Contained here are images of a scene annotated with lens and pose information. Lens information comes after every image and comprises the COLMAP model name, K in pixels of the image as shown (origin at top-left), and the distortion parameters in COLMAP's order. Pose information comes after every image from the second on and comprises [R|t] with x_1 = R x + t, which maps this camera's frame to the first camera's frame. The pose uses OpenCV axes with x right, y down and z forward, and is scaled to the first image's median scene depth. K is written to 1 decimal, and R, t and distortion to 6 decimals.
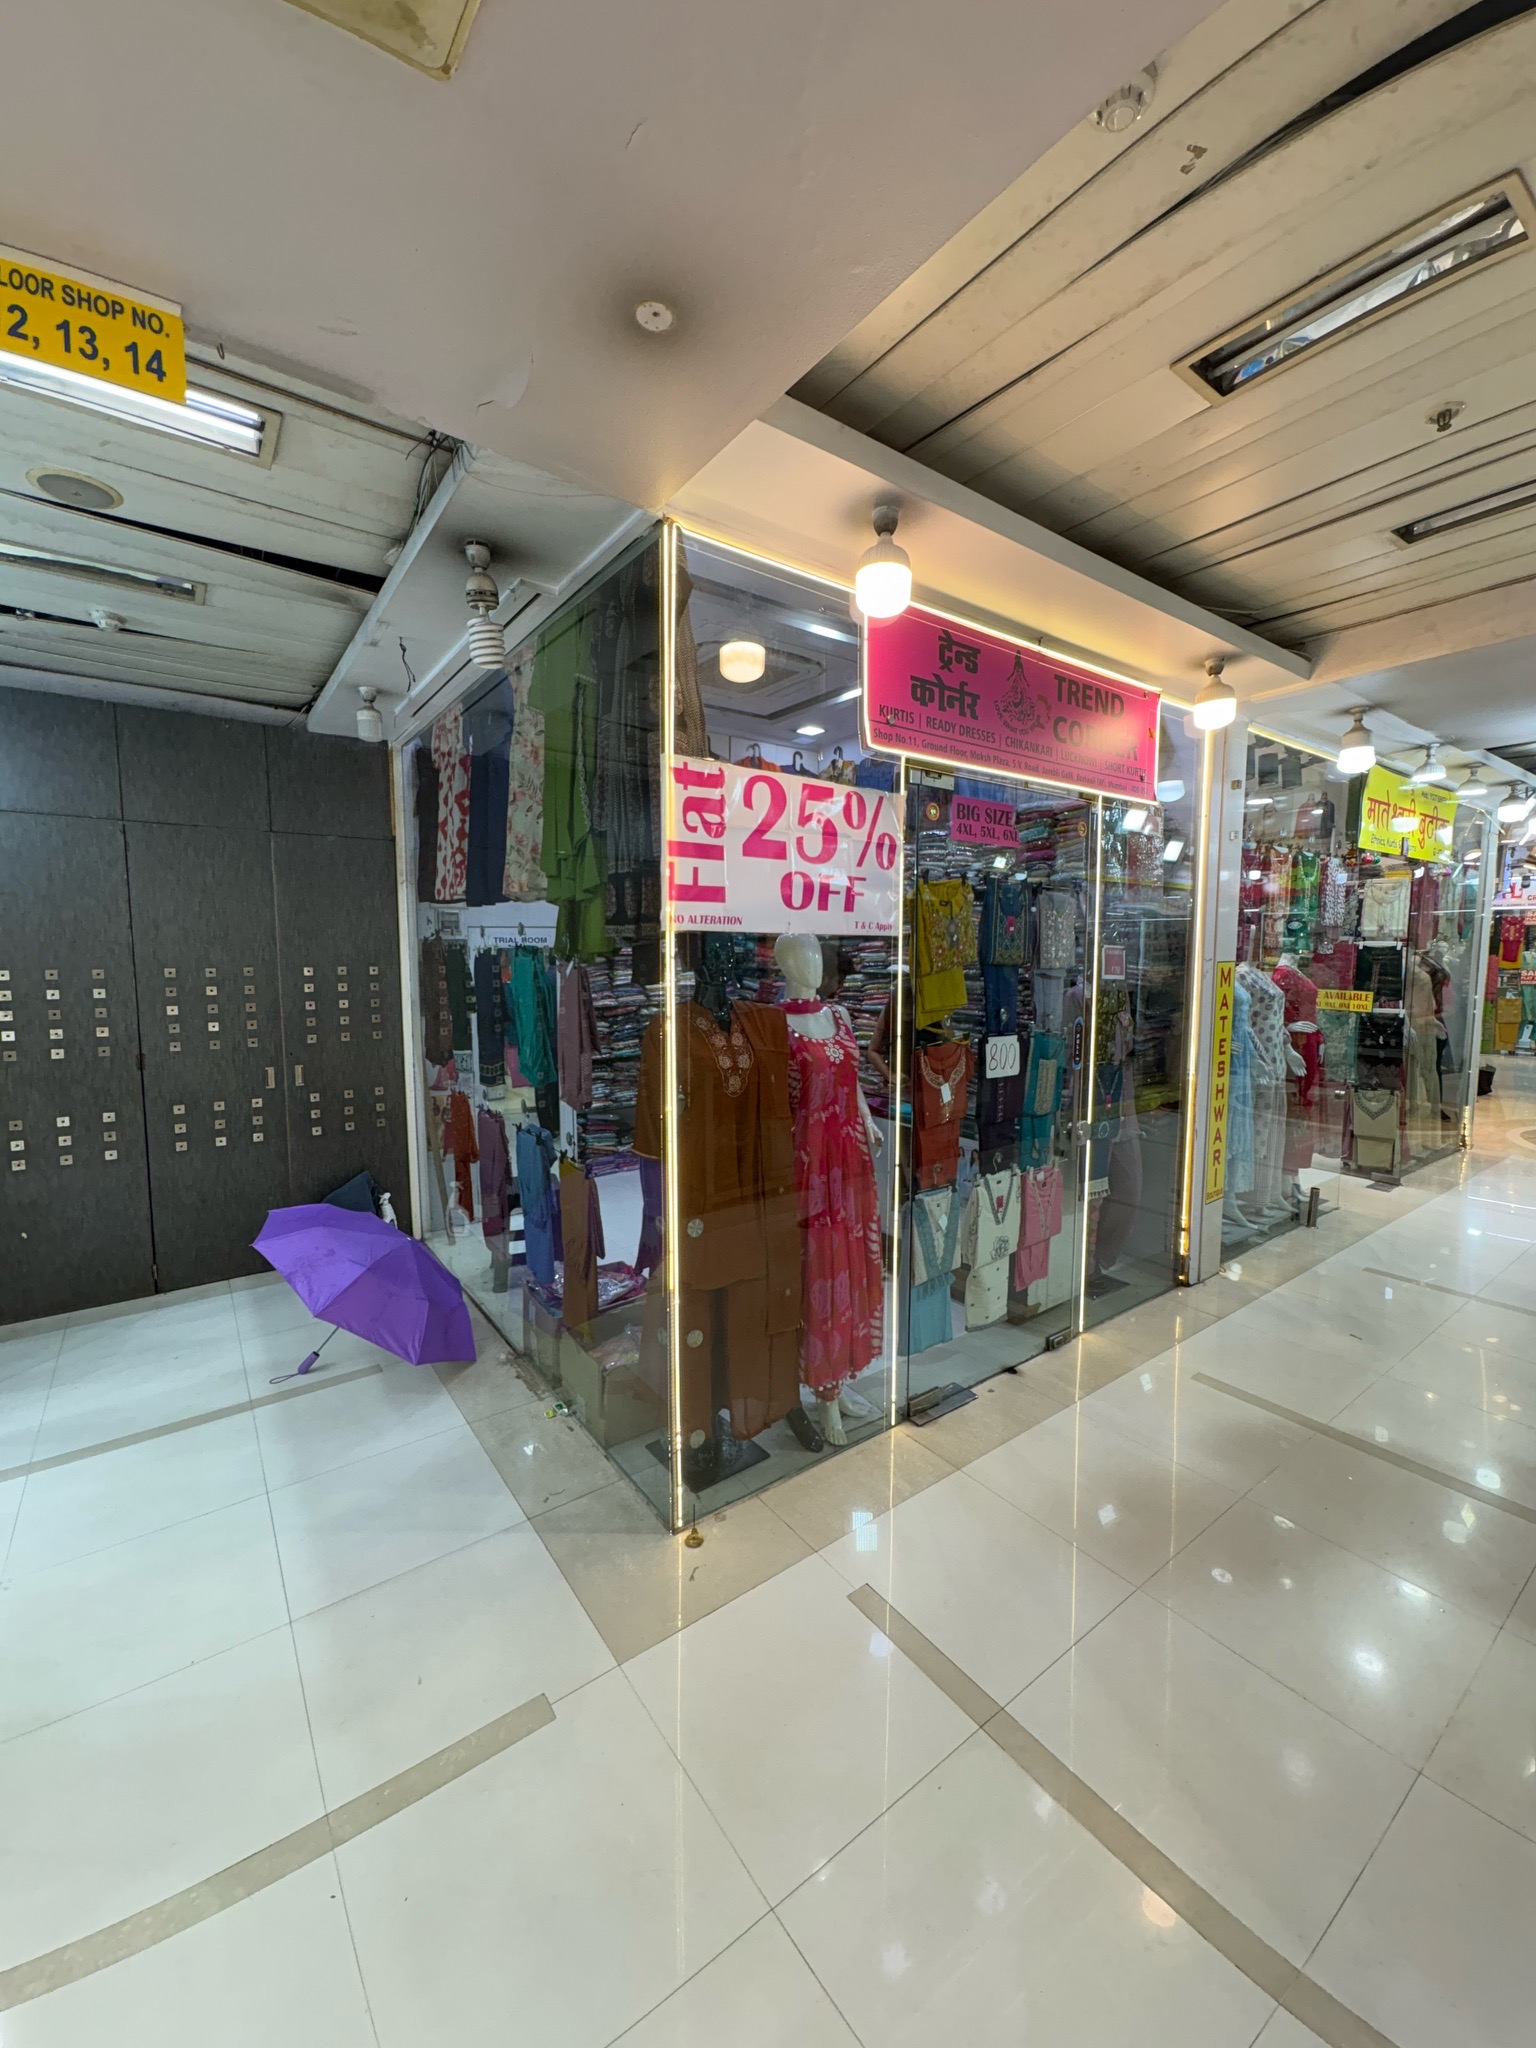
lens RADIAL K [[819.0, 0, 785.7], [0, 819.0, 1029.9], [0, 0, 1]] dist [0.014942, 0.000111]
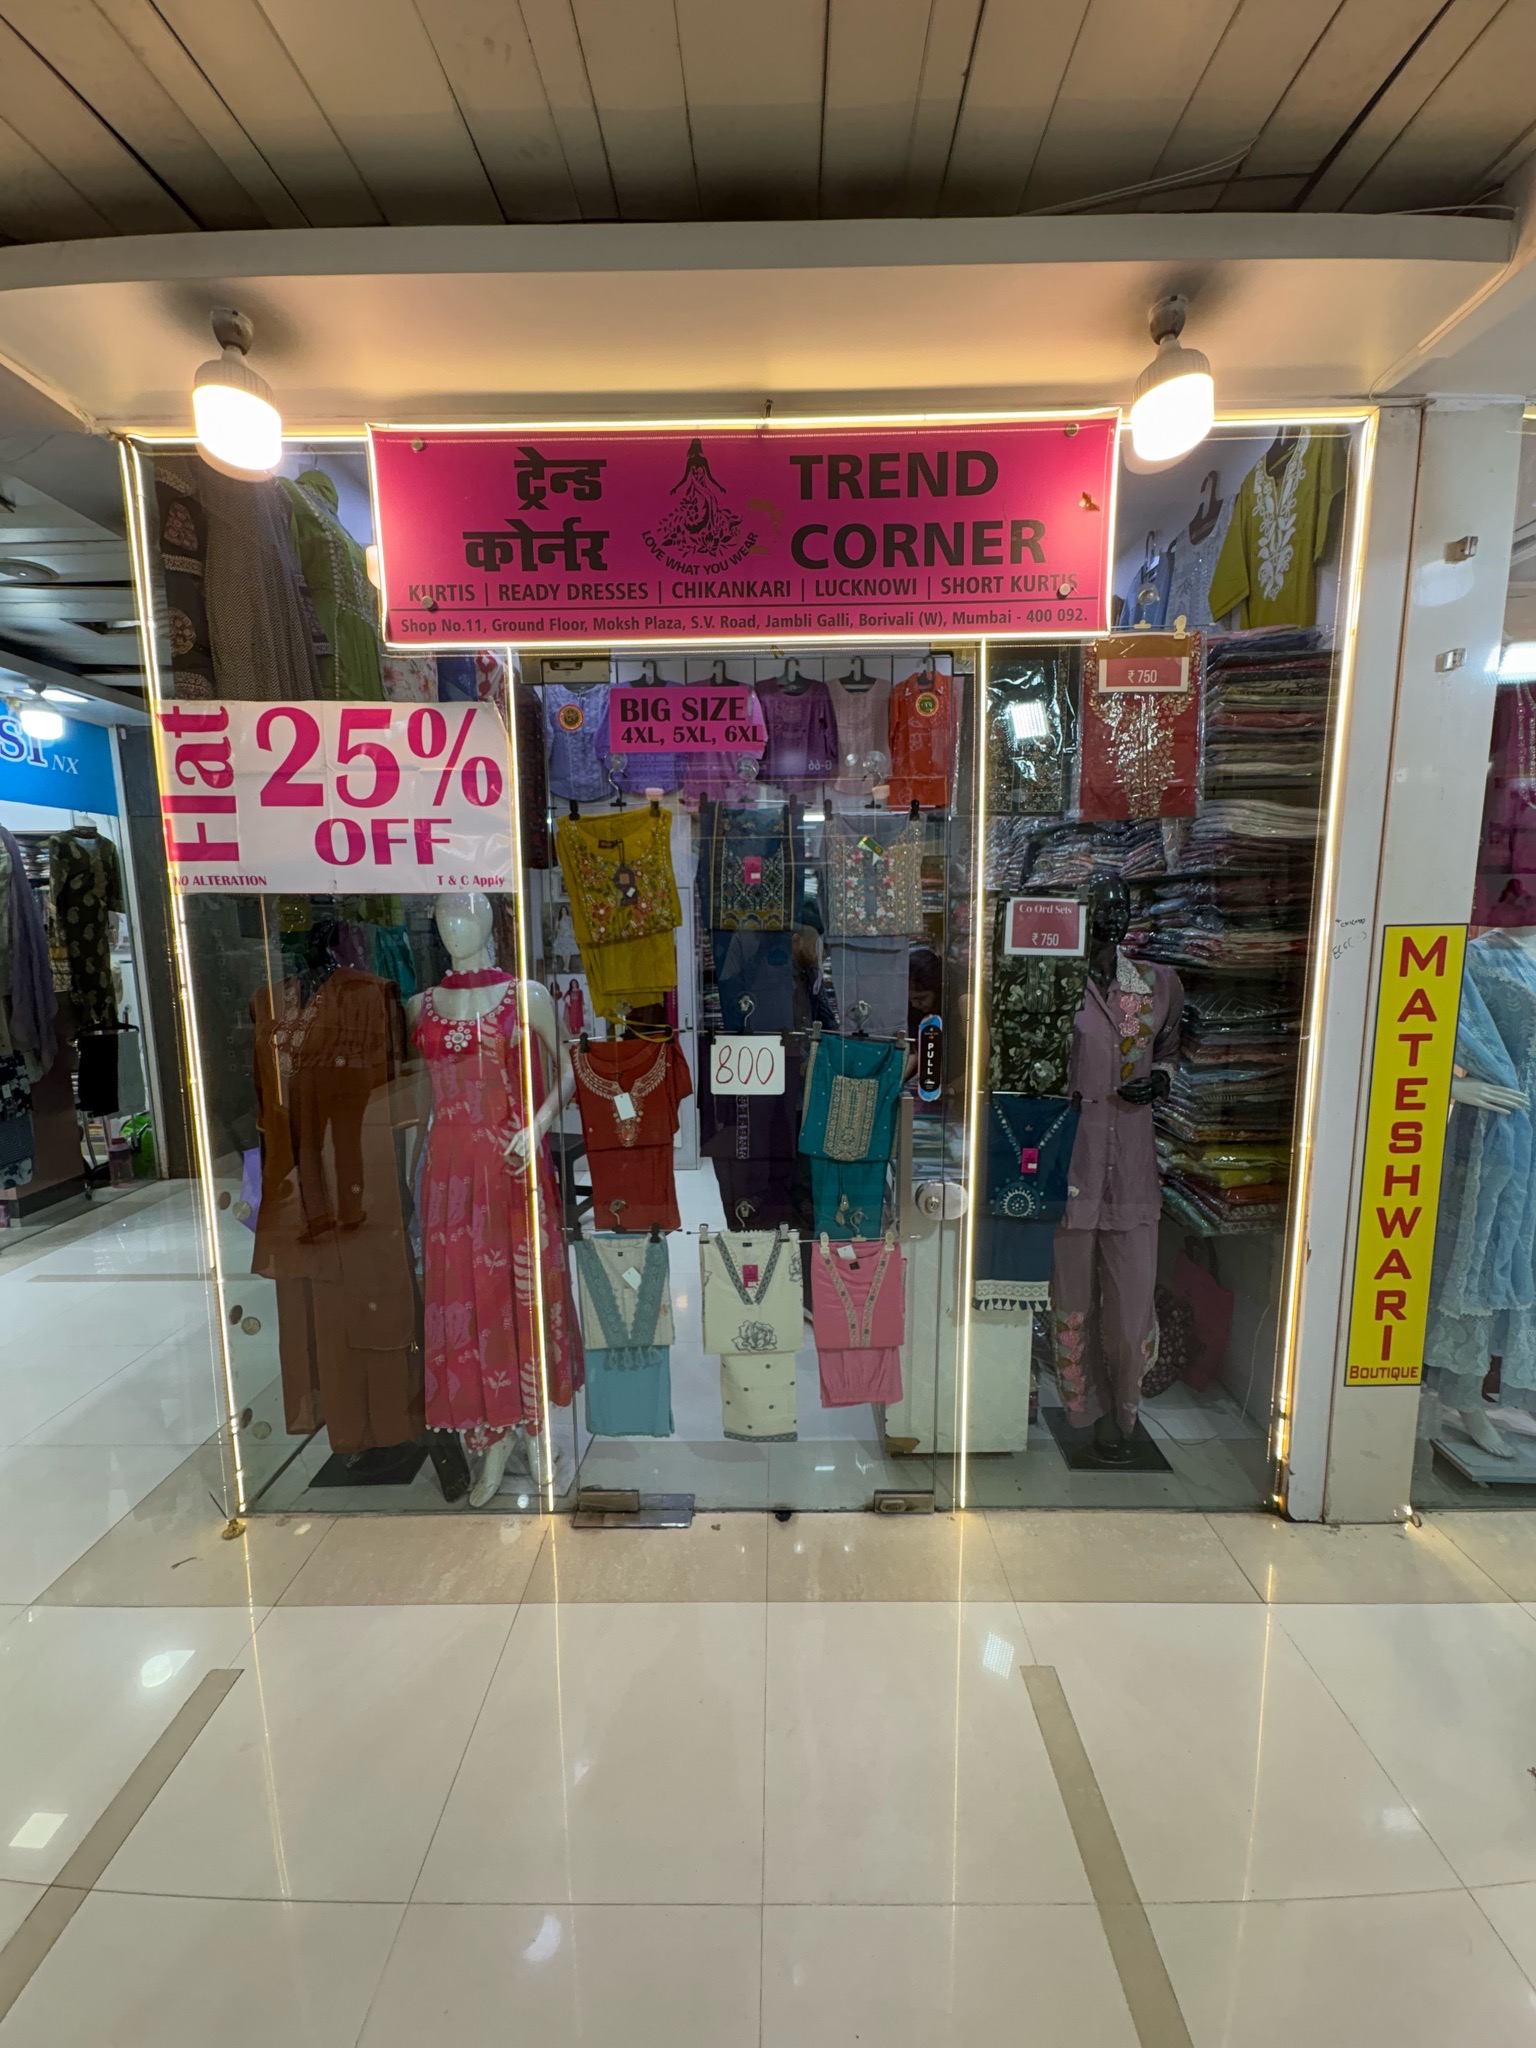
lens RADIAL K [[819.0, 0, 767.6], [0, 819.0, 1023.1], [0, 0, 1]] dist [0.014942, 0.000111]
pose [[0.785999, 0.078739, -0.613193, 0.829331], [-0.047974, 0.996634, 0.066483, -0.058600], [0.616363, -0.022838, 0.787131, 0.568087]]
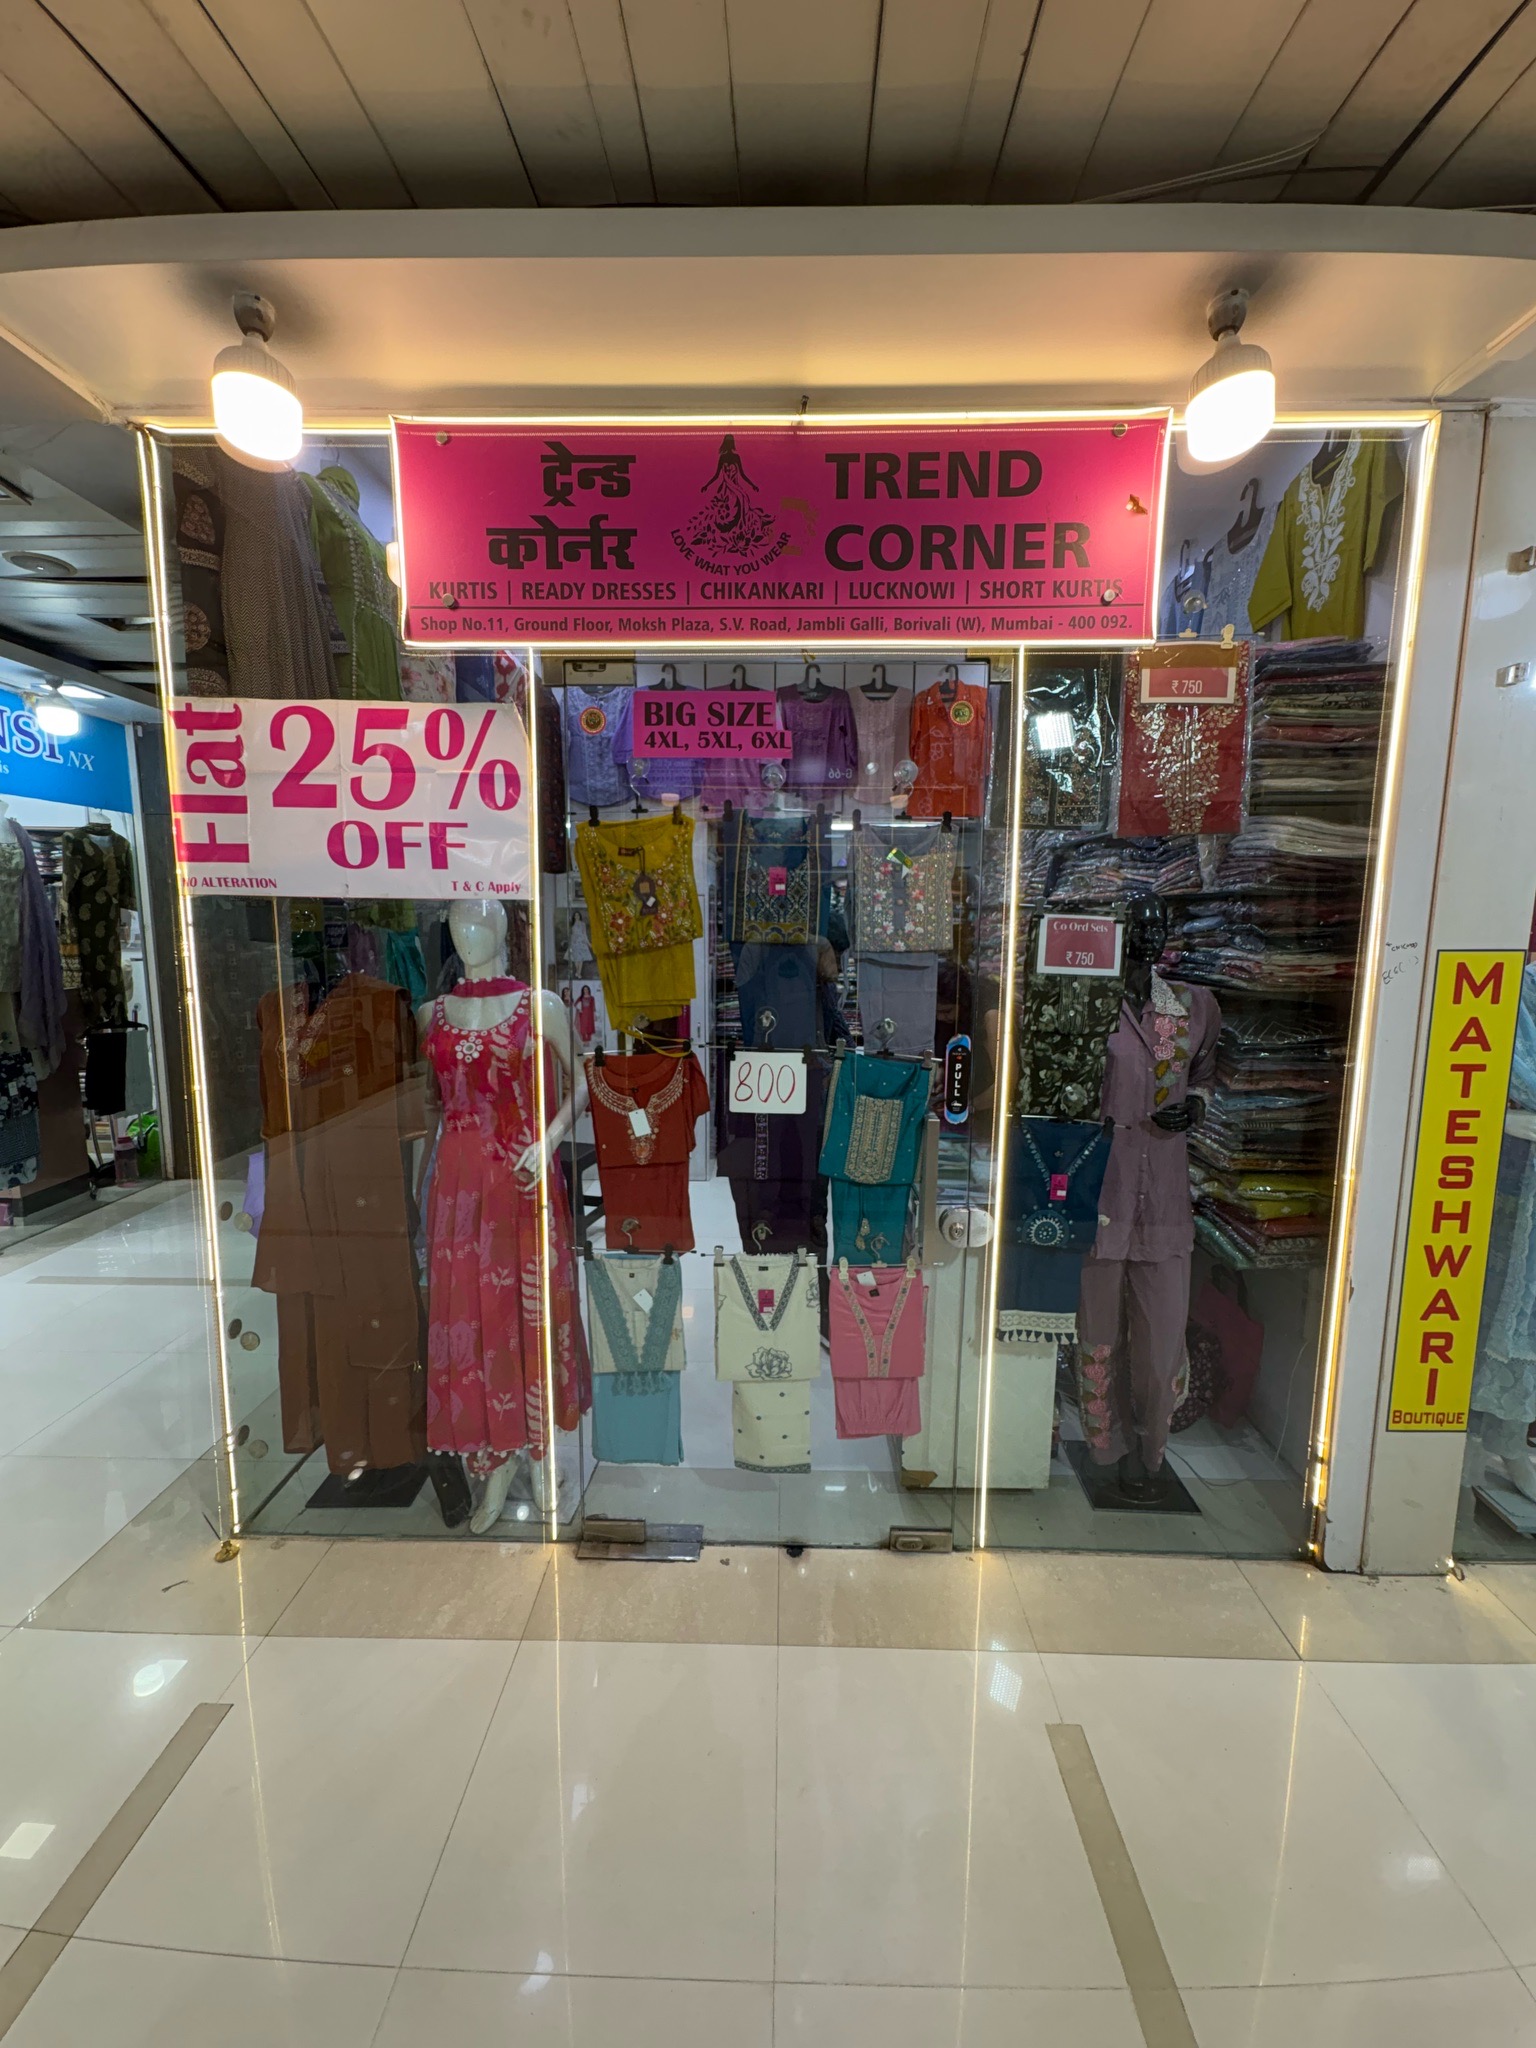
lens RADIAL K [[819.0, 0, 767.7], [0, 819.0, 1022.8], [0, 0, 1]] dist [0.014942, 0.000111]
pose [[0.778835, 0.088348, -0.620975, 0.800580], [-0.066145, 0.996079, 0.058755, -0.065106], [0.623731, -0.004686, 0.781625, 0.581831]]
